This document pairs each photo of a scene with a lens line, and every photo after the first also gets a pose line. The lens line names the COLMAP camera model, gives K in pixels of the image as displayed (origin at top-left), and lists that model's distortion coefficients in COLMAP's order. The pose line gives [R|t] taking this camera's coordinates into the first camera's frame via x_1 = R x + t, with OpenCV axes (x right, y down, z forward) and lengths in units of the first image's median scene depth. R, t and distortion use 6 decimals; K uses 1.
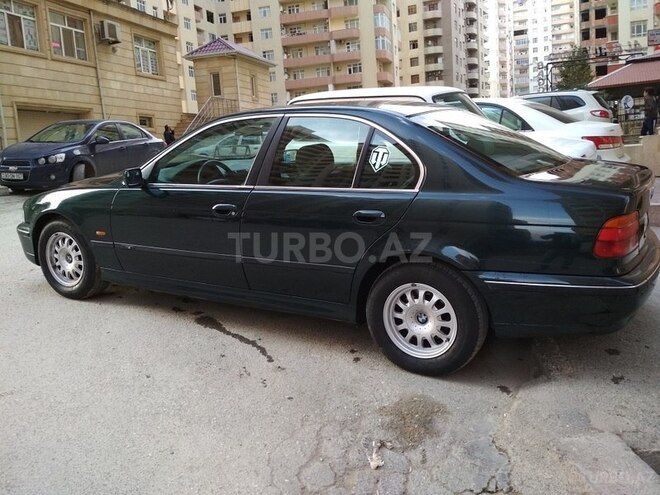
lens RADIAL K [[595.2, 0, 330.0], [0, 595.2, 247.5], [0, 0, 1]] dist [0.092248, -0.193968]
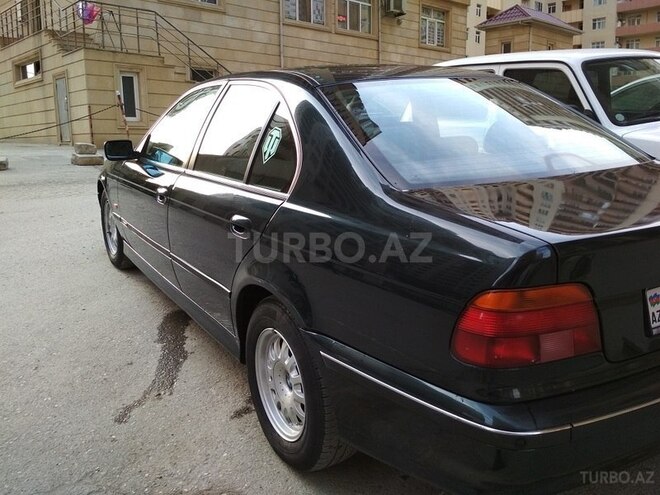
lens RADIAL K [[595.2, 0, 330.0], [0, 595.2, 247.5], [0, 0, 1]] dist [0.092248, -0.193968]
pose [[0.867264, 0.142290, -0.477082, 0.079288], [-0.122788, 0.989817, 0.072004, -0.014077], [0.482470, -0.003867, 0.875904, 0.066257]]
